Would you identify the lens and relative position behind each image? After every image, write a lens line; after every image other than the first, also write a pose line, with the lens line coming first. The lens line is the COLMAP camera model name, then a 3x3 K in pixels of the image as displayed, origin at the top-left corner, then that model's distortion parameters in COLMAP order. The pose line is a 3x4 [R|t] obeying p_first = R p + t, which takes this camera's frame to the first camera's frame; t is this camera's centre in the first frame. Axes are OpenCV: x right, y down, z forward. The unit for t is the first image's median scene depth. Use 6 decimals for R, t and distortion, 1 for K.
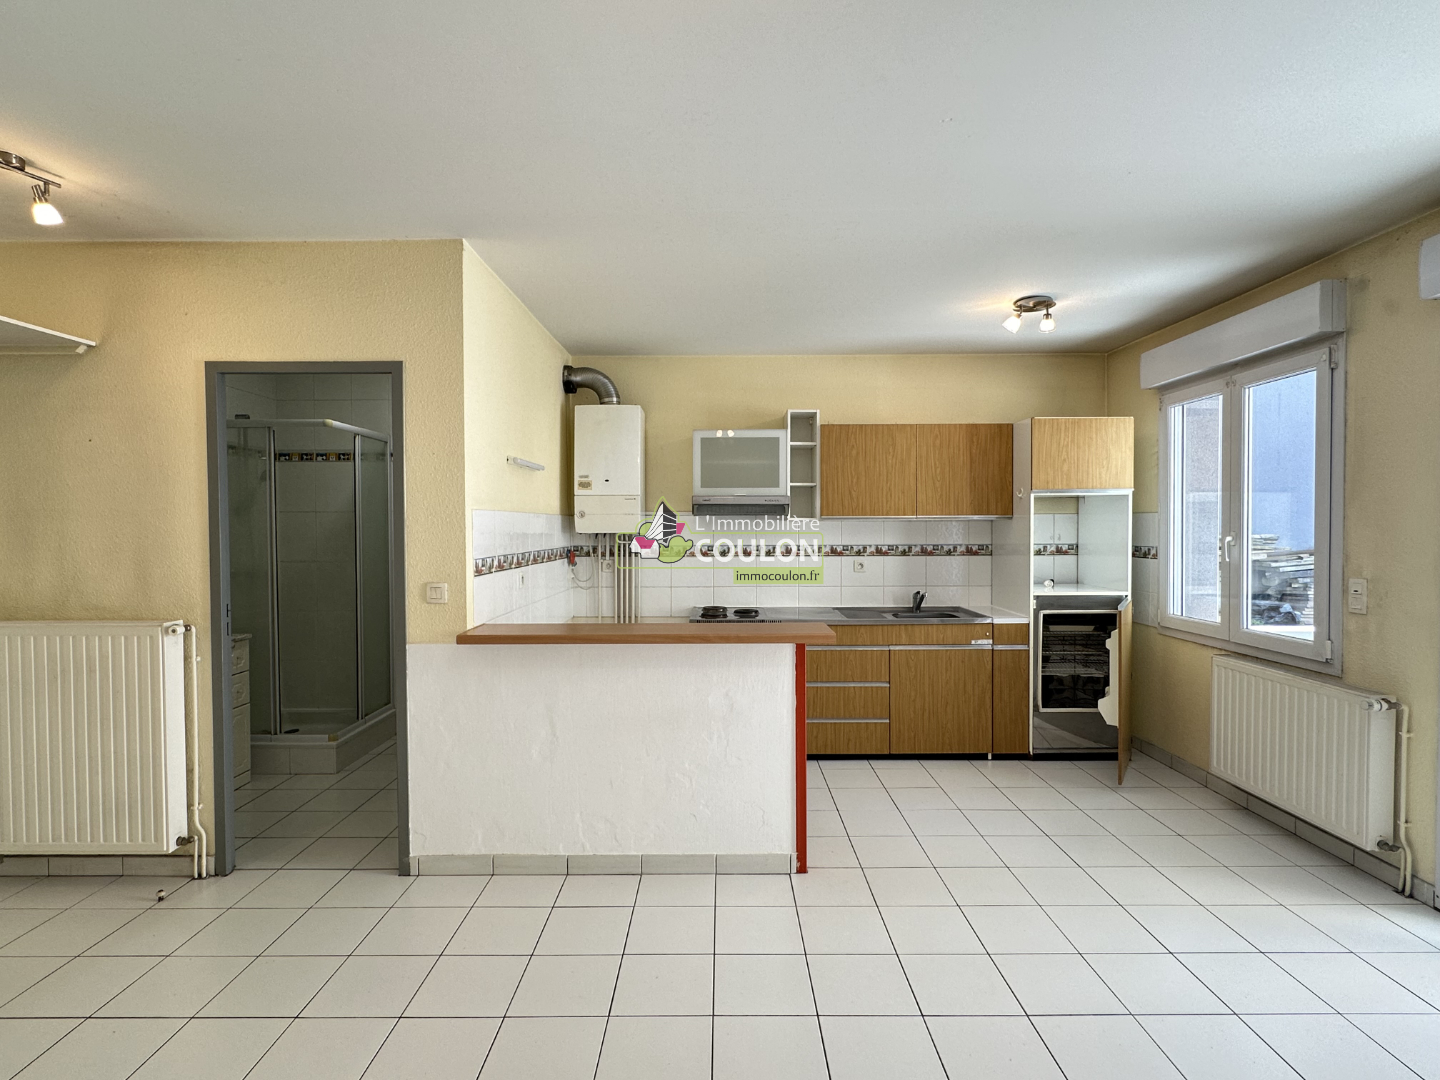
lens RADIAL K [[724.3, 0, 716.8], [0, 724.3, 538.6], [0, 0, 1]] dist [-0.000071, -0.000767]
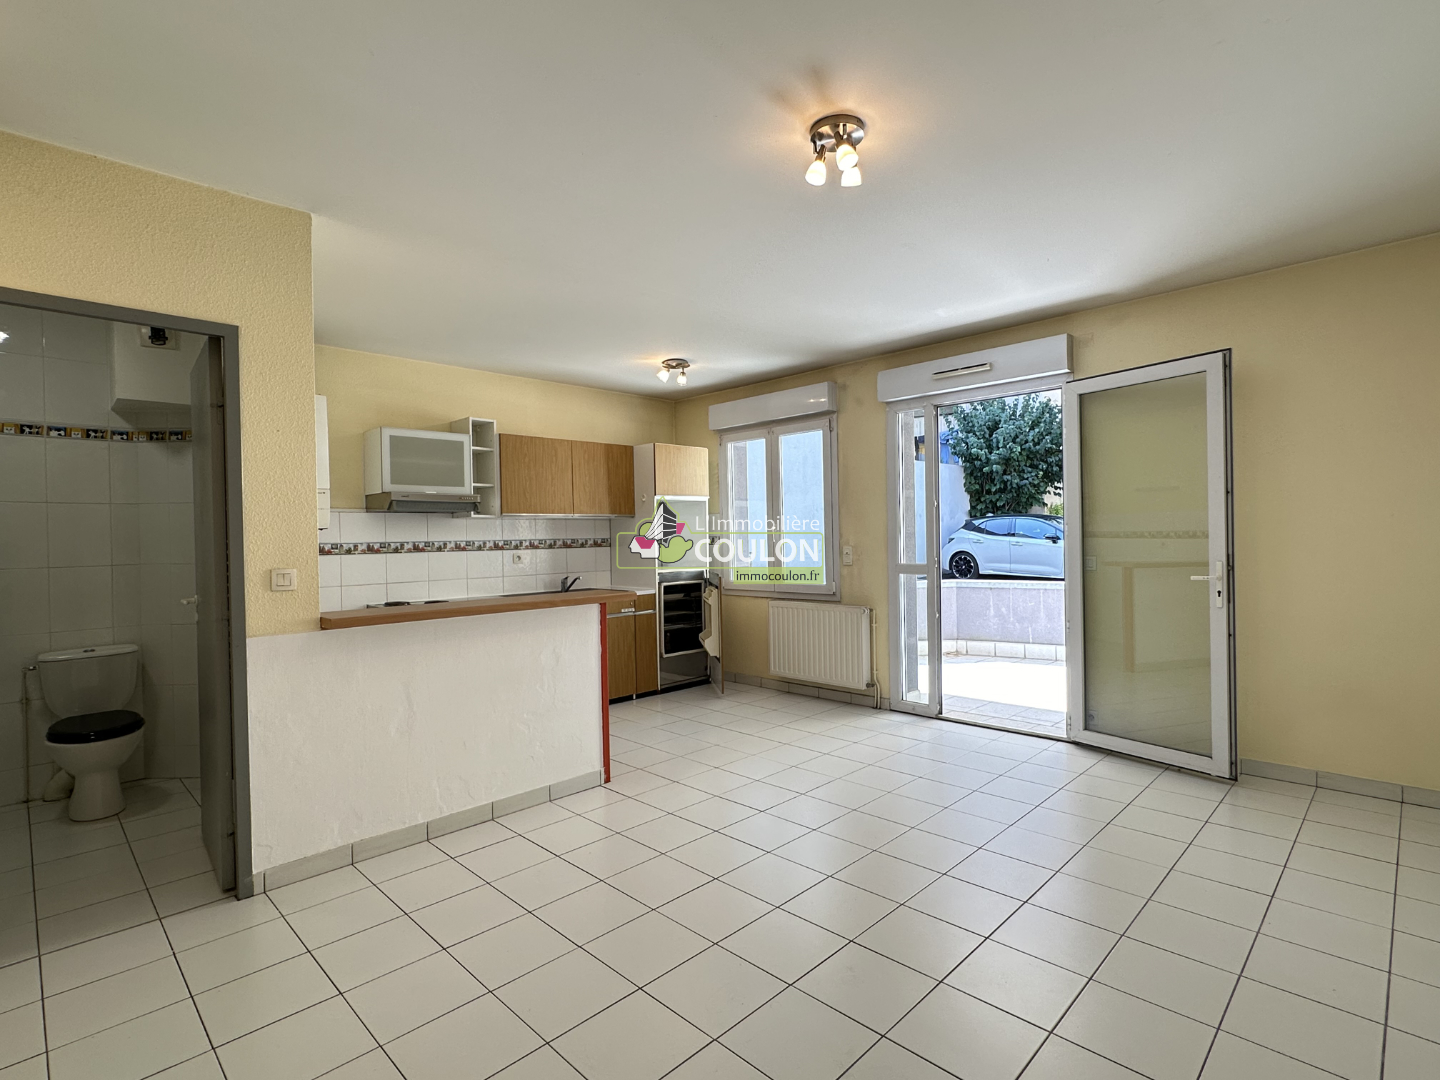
lens RADIAL K [[724.3, 0, 712.2], [0, 724.3, 536.0], [0, 0, 1]] dist [-0.000071, -0.000767]
pose [[0.705117, -0.008833, 0.709036, -0.497962], [0.029177, 0.999437, -0.016564, 0.037923], [-0.708490, 0.032367, 0.704978, -0.040430]]
